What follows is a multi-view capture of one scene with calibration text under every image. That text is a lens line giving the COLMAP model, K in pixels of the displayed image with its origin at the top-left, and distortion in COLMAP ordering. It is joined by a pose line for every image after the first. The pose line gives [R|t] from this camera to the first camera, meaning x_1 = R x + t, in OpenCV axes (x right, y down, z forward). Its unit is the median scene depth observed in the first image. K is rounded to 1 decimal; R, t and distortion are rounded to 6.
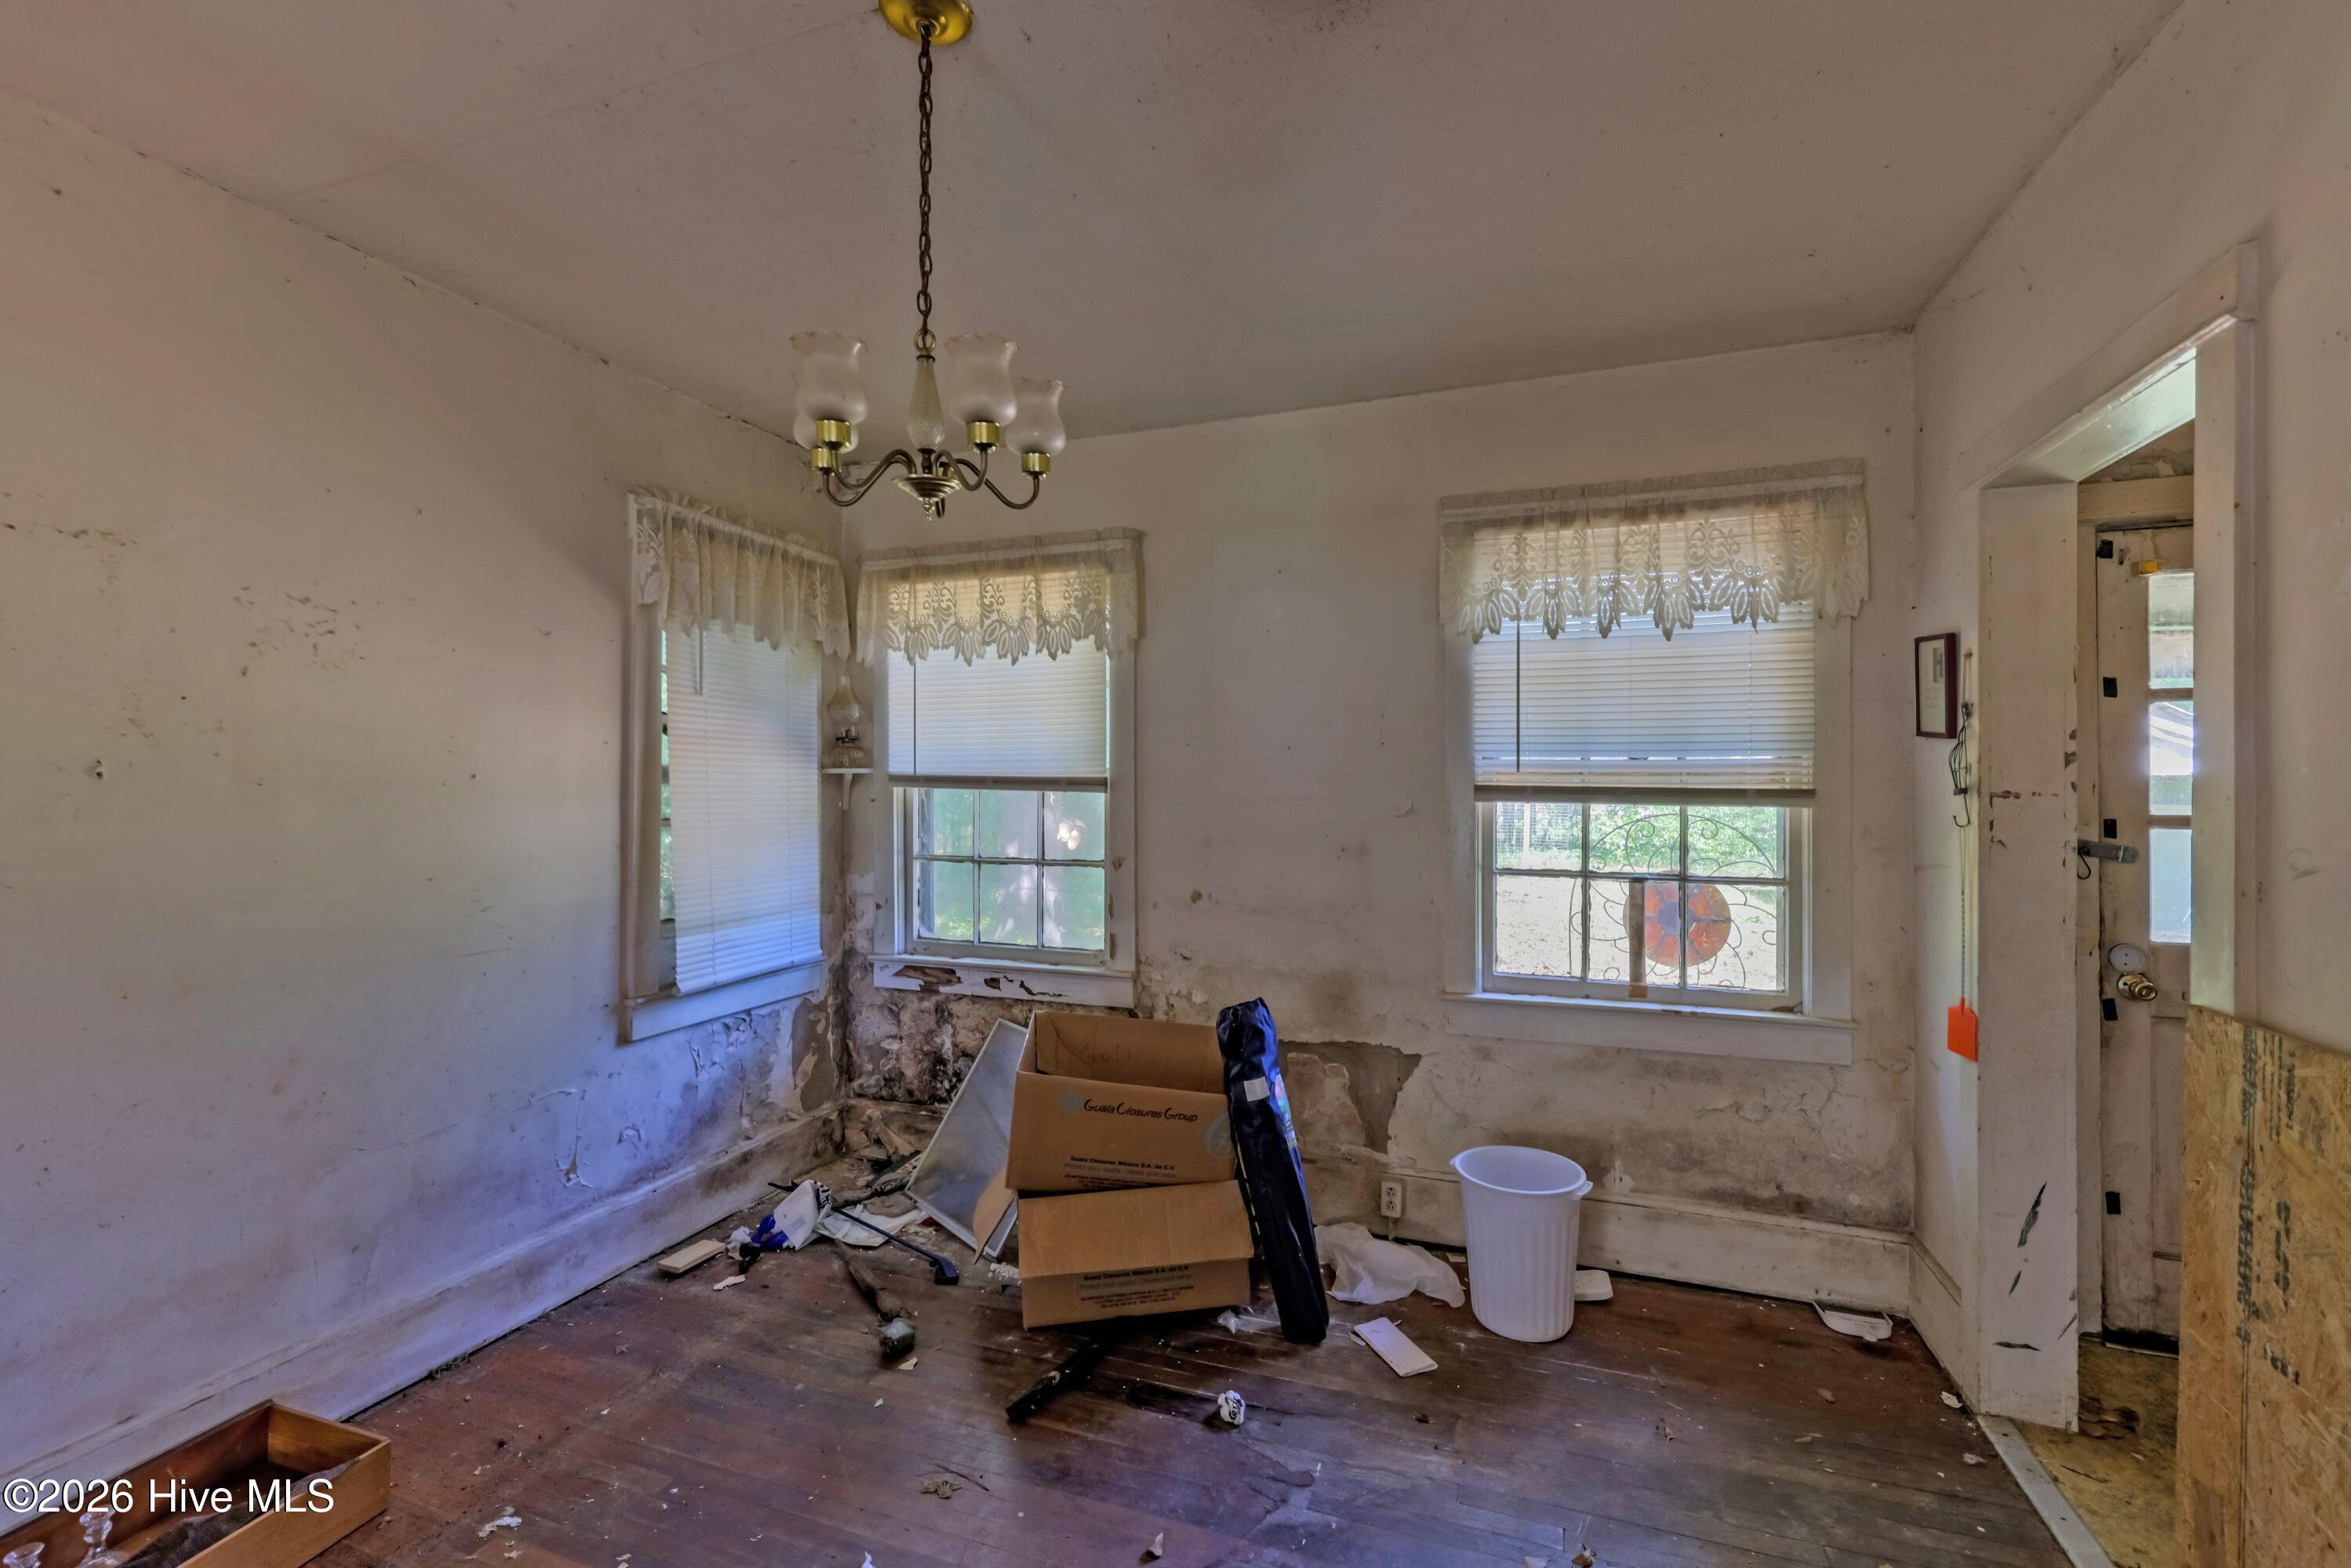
lens RADIAL K [[1002.1, 0, 1175.4], [0, 1002.1, 780.0], [0, 0, 1]] dist [0.000375, 0.001175]
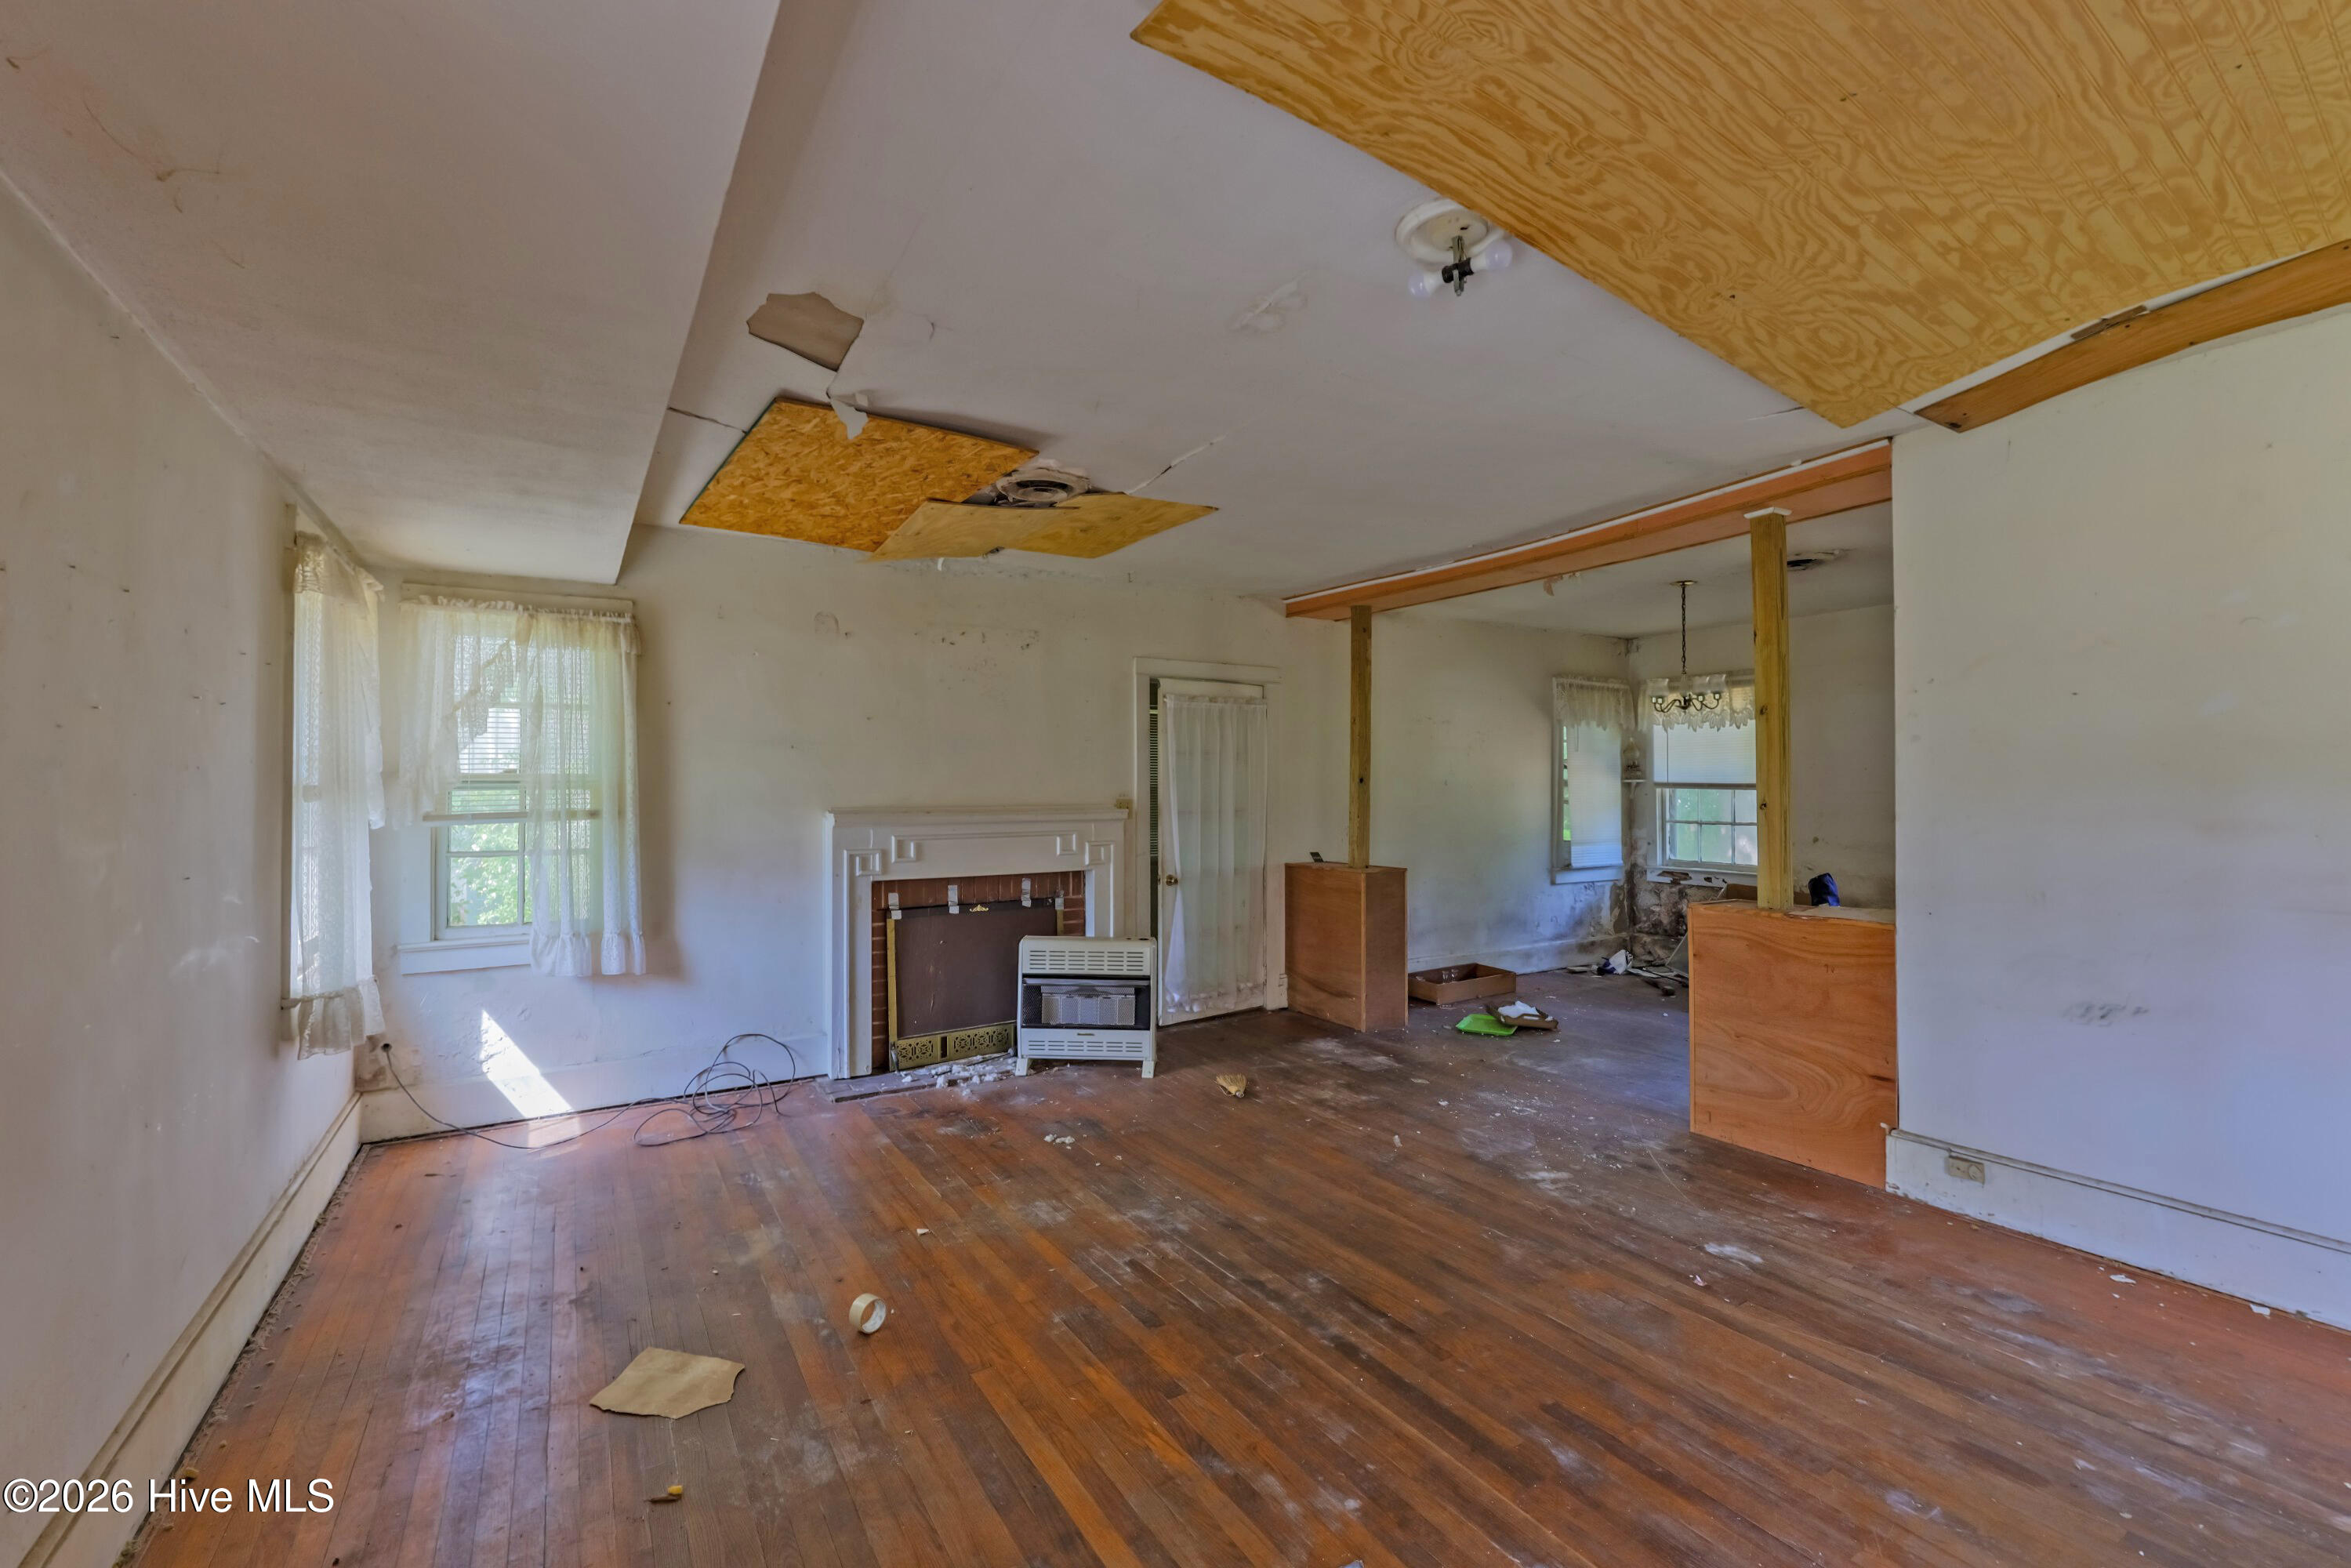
lens RADIAL K [[1002.1, 0, 1179.0], [0, 1002.1, 780.1], [0, 0, 1]] dist [0.000375, 0.001175]
pose [[0.778679, -0.007809, -0.627374, 0.345207], [0.004286, 0.999965, -0.007127, 0.001305], [0.627408, 0.002861, 0.778685, -1.683343]]
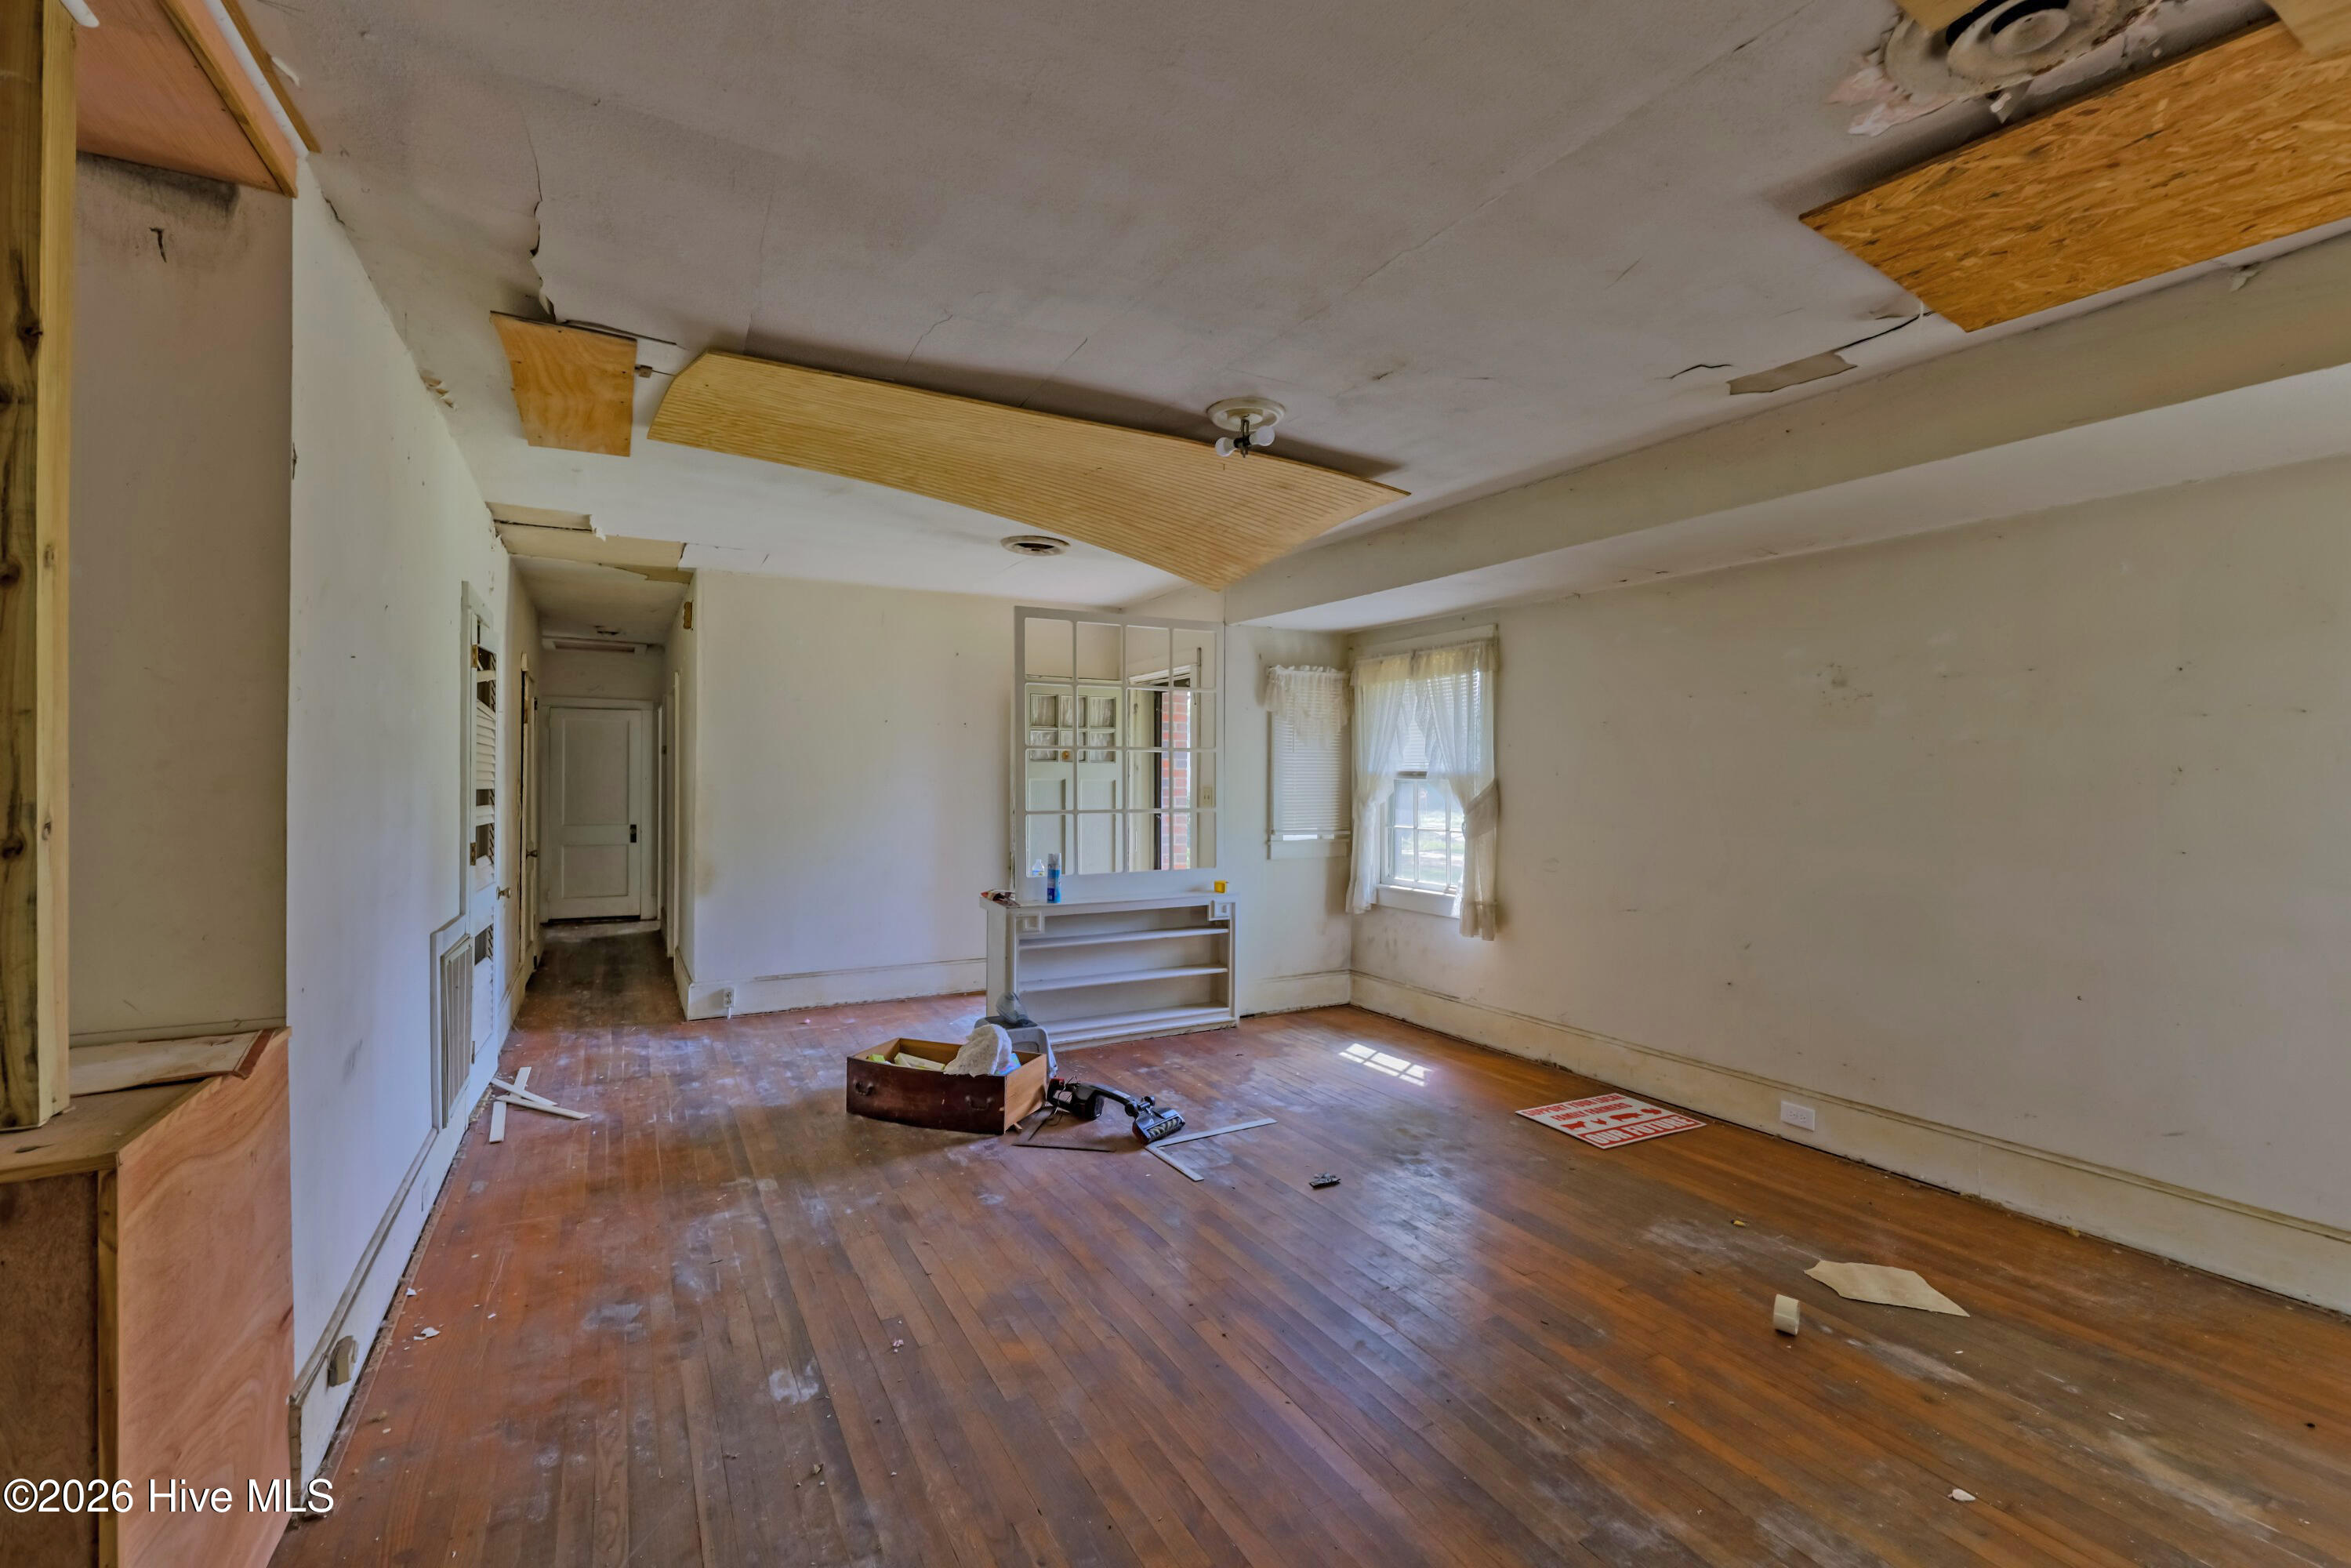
lens RADIAL K [[1002.1, 0, 1183.6], [0, 1002.1, 785.3], [0, 0, 1]] dist [0.000375, 0.001175]
pose [[-0.760532, -0.007752, 0.649254, -0.614034], [-0.006972, 0.999969, 0.003772, 0.000429], [-0.649263, -0.001658, -0.760562, -0.115558]]
